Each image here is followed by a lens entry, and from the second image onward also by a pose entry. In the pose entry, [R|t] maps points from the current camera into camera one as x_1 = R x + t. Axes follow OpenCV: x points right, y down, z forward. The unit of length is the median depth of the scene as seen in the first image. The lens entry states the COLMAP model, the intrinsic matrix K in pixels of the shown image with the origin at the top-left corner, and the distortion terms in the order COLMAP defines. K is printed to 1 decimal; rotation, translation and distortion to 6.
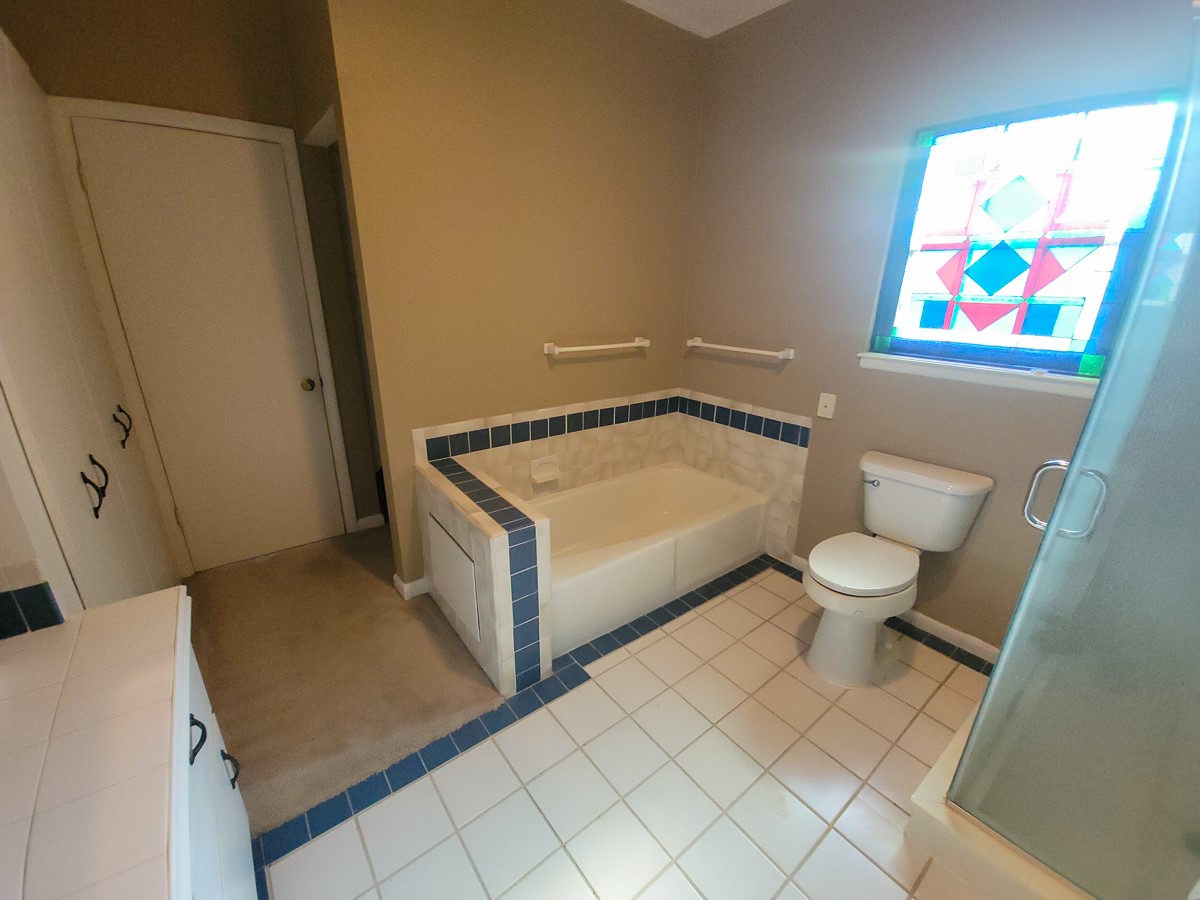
lens RADIAL K [[486.8, 0, 598.6], [0, 486.8, 449.6], [0, 0, 1]] dist [0.002796, -0.003125]
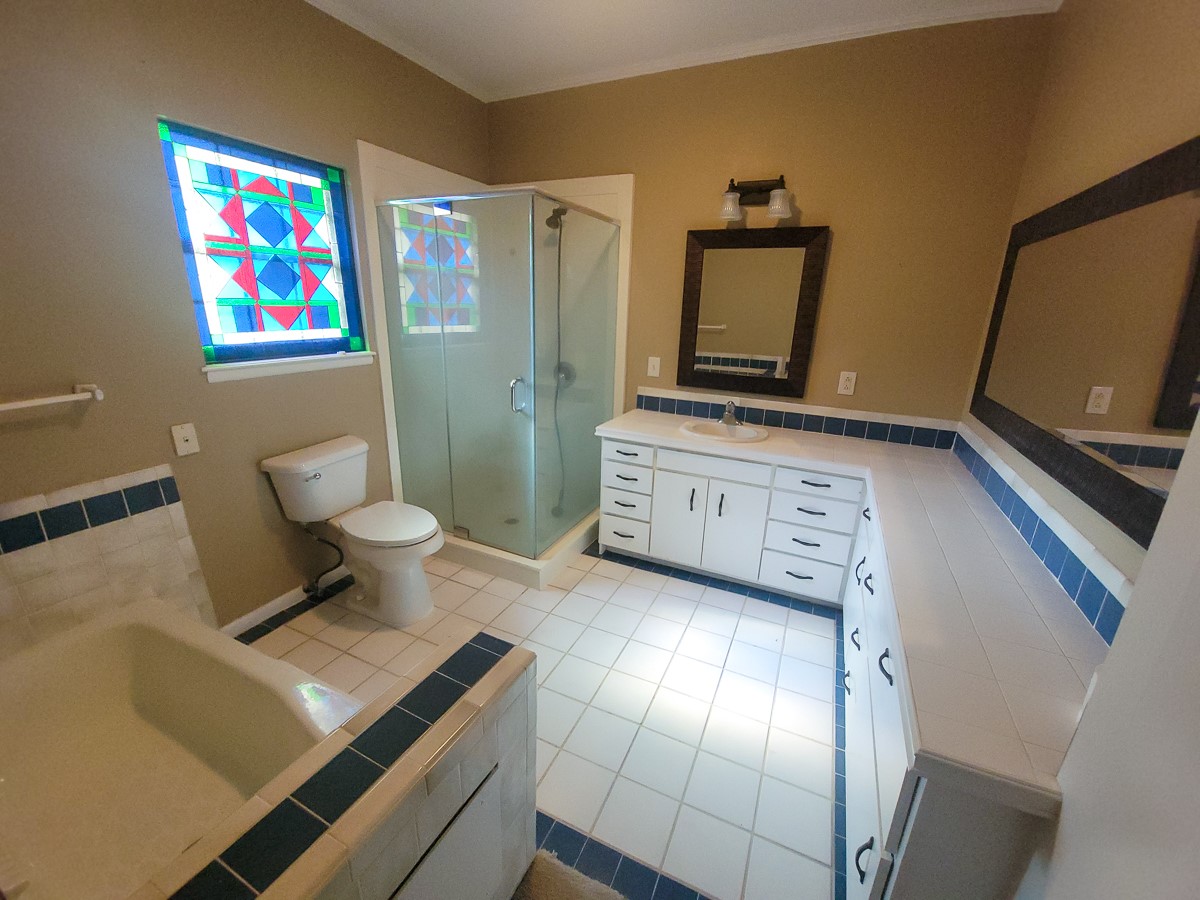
lens RADIAL K [[486.8, 0, 597.8], [0, 486.8, 452.7], [0, 0, 1]] dist [0.002796, -0.003125]
pose [[-0.449564, -0.287502, 0.845716, -0.578543], [0.263285, 0.862076, 0.433020, -0.266646], [-0.853565, 0.417335, -0.311863, 0.753308]]
